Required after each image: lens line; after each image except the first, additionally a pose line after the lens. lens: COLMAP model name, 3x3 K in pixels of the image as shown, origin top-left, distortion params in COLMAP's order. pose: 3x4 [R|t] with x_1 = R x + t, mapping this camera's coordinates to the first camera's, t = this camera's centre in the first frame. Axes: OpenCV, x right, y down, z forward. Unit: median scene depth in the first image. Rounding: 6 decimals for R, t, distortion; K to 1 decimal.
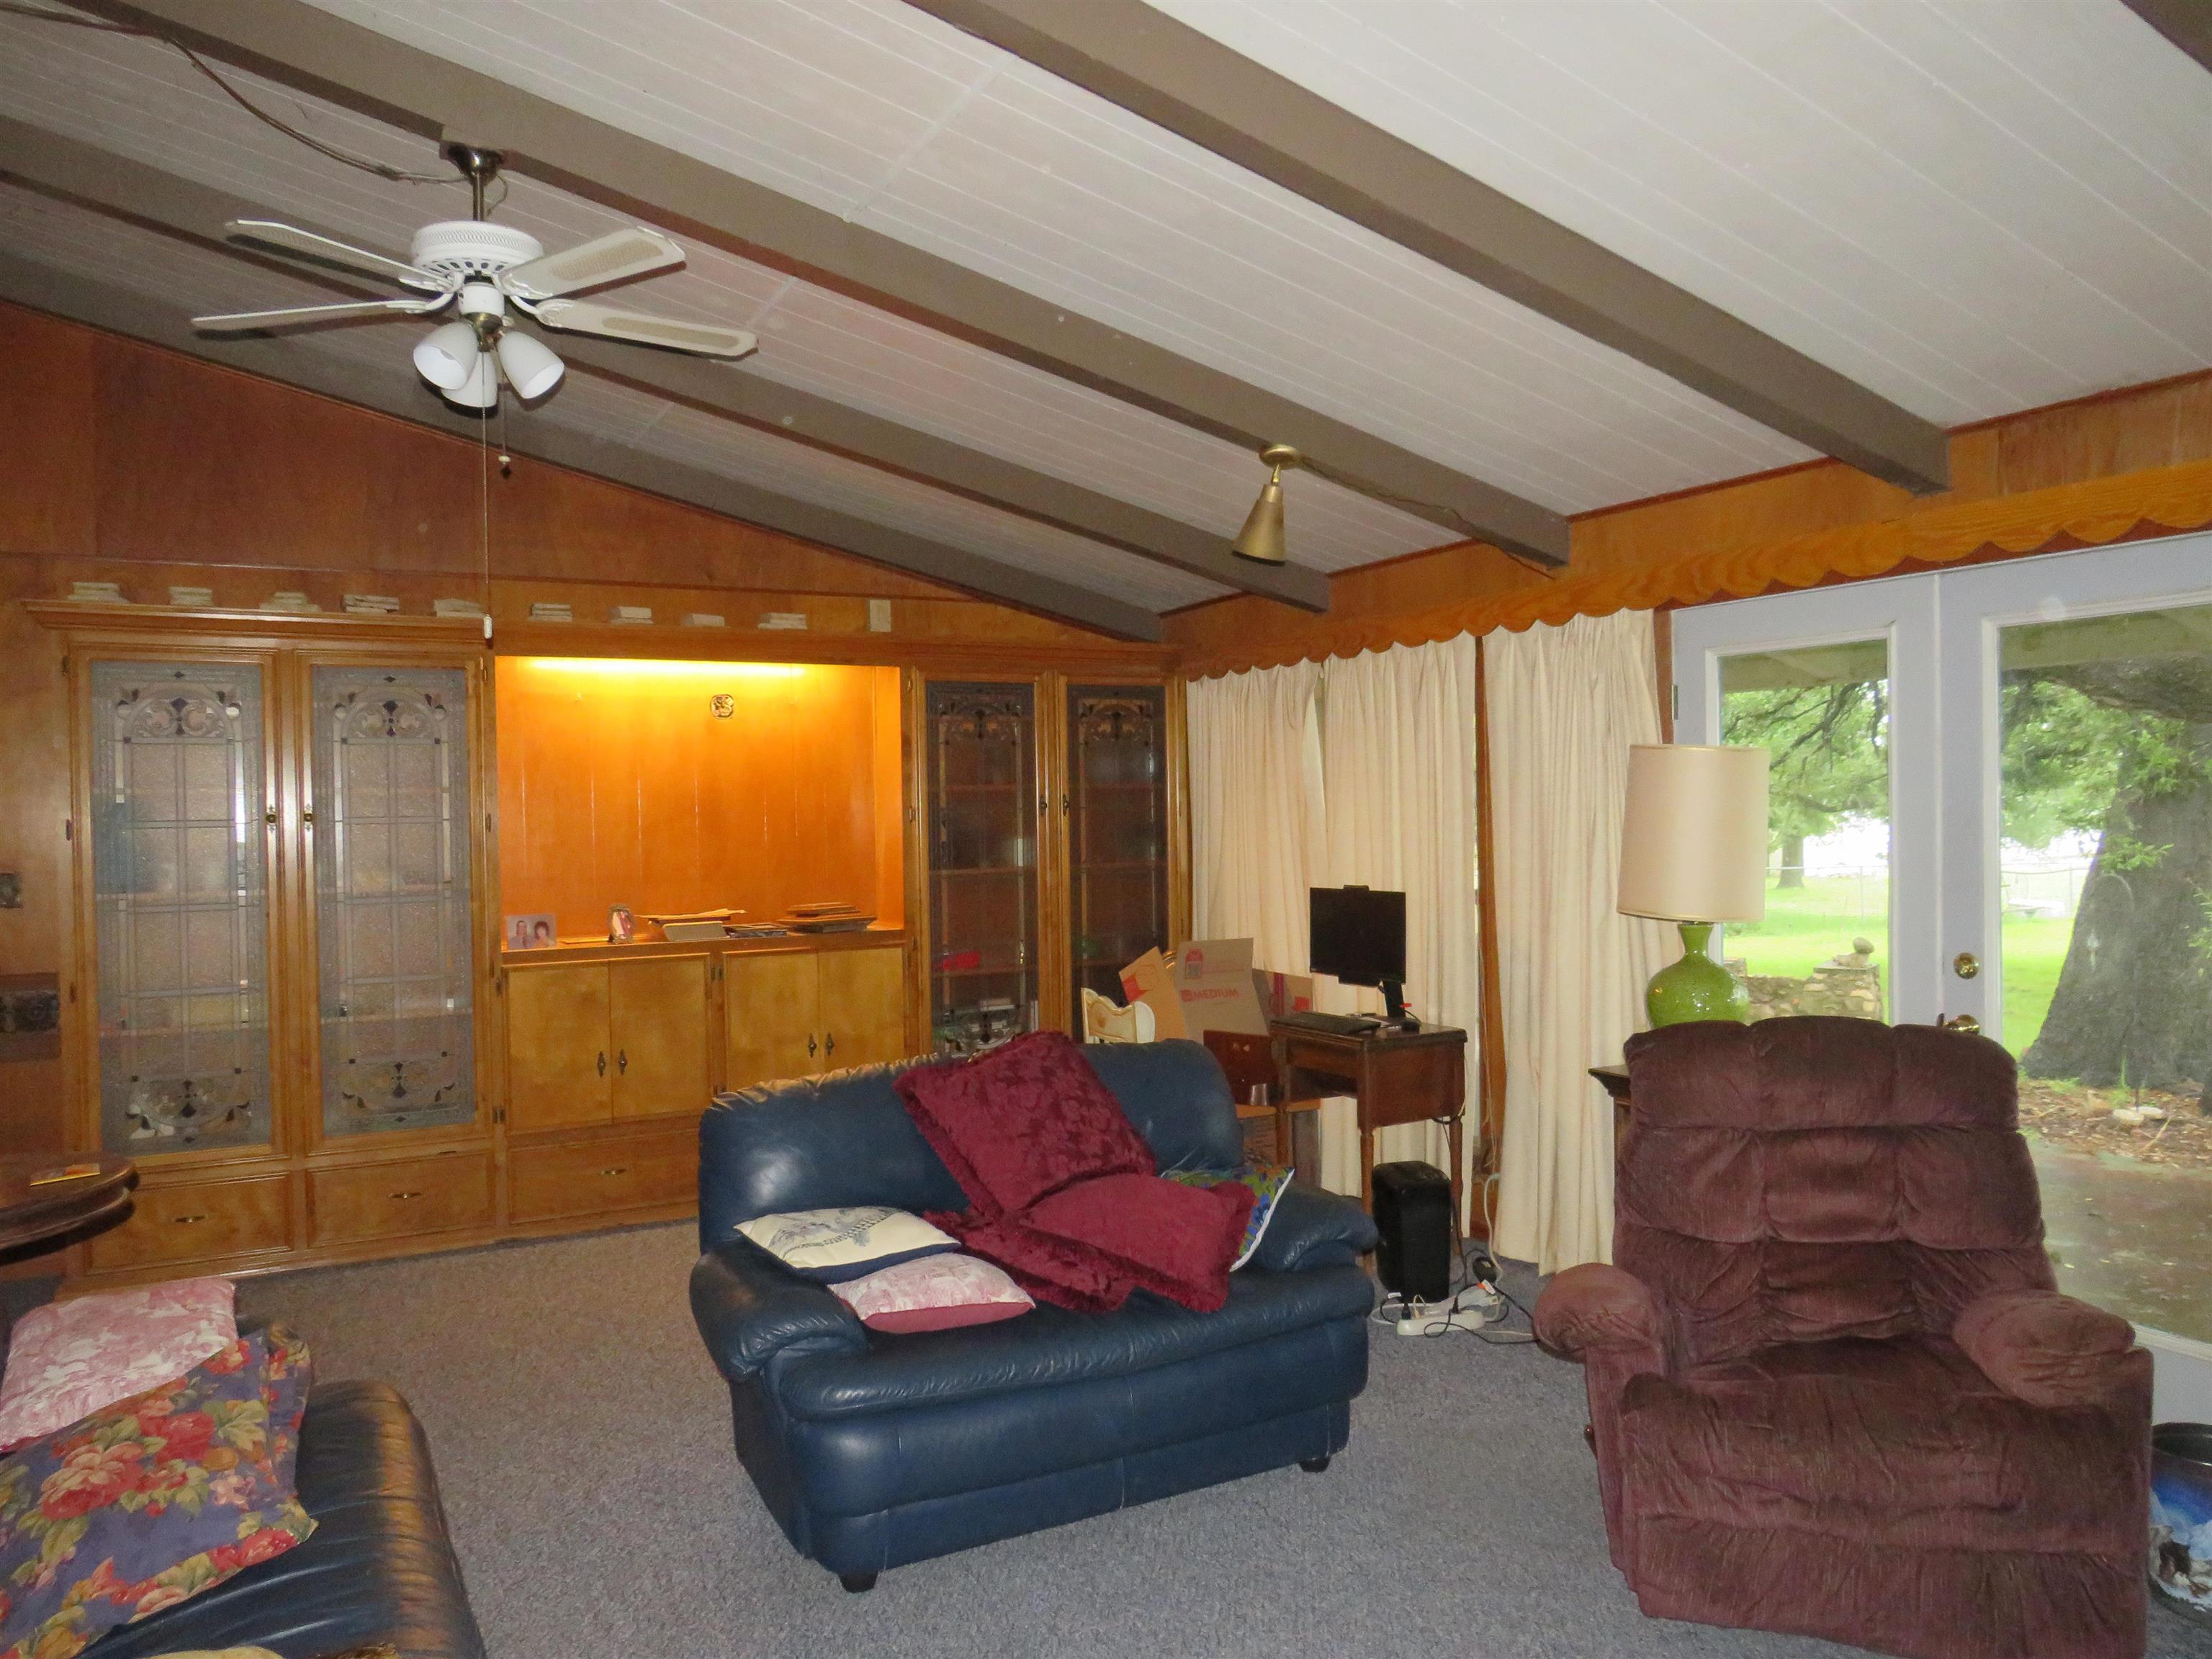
lens RADIAL K [[1547.7, 0, 1094.0], [0, 1547.7, 828.3], [0, 0, 1]] dist [-0.029409, 0.000378]
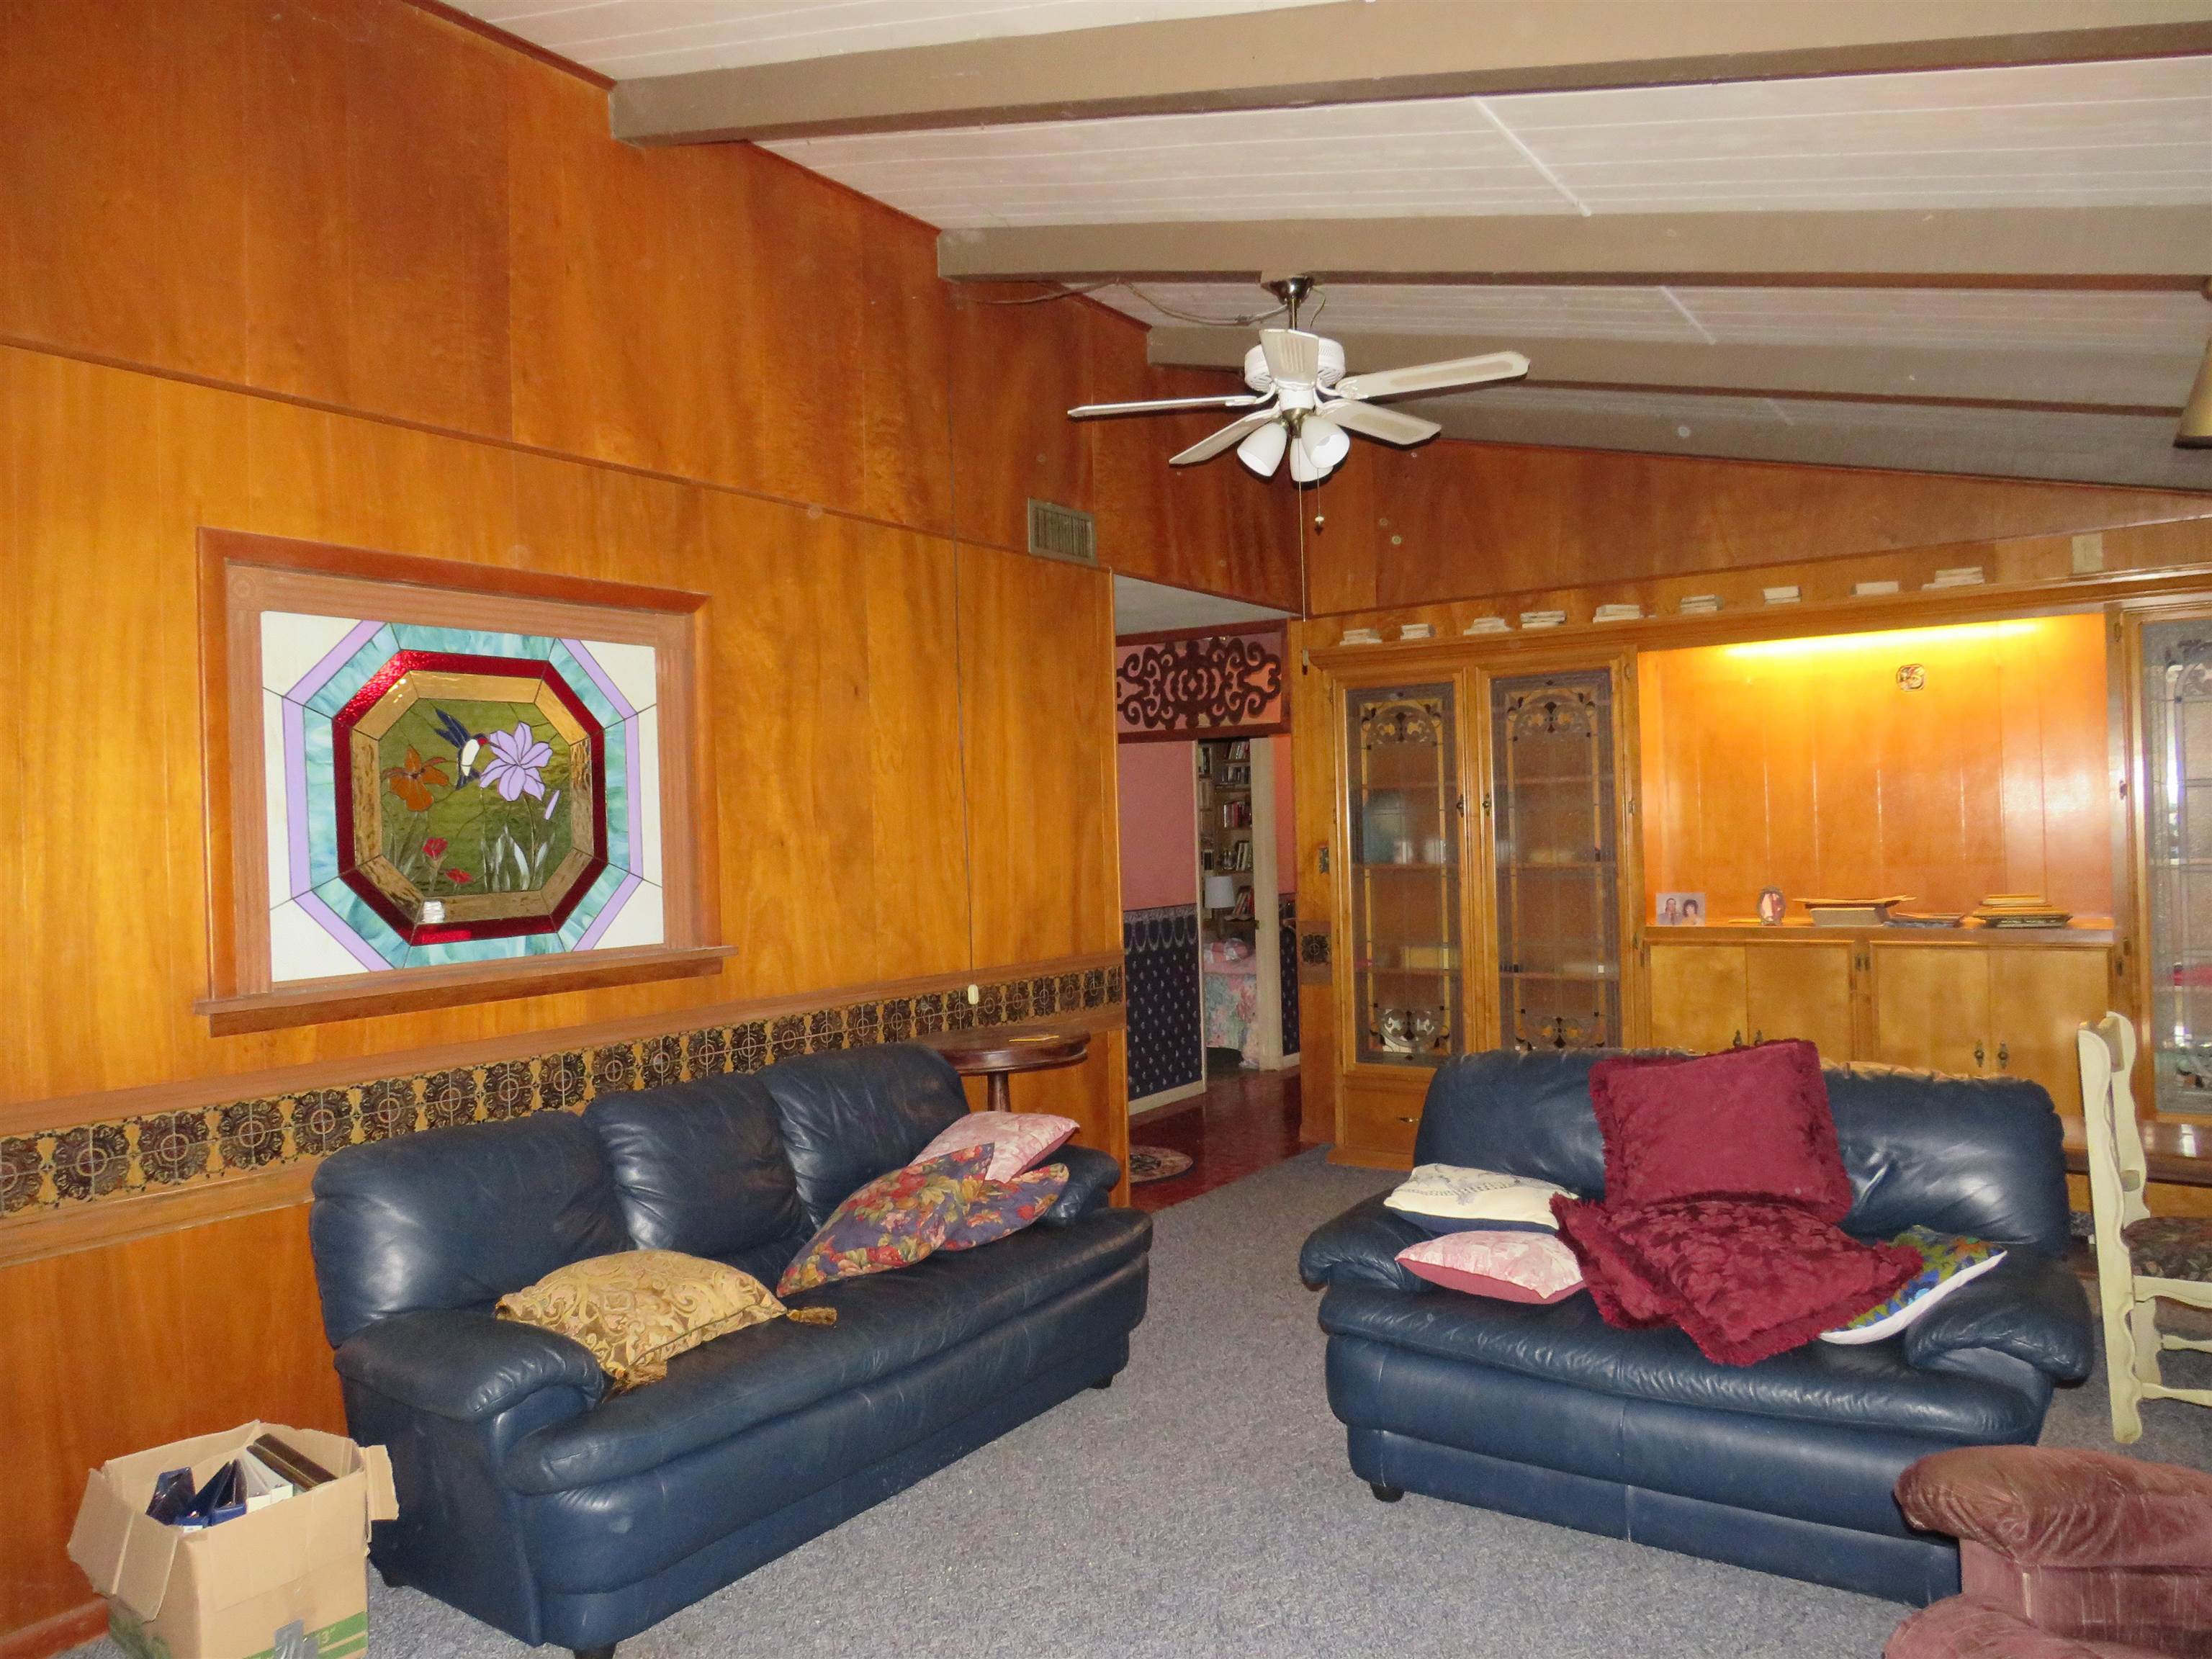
lens RADIAL K [[1547.7, 0, 1094.0], [0, 1547.7, 828.3], [0, 0, 1]] dist [-0.029409, 0.000378]
pose [[0.481219, 0.004838, -0.876587, 0.376605], [0.011269, 0.999868, 0.011705, -0.005335], [0.876528, -0.015511, 0.481101, 0.143754]]
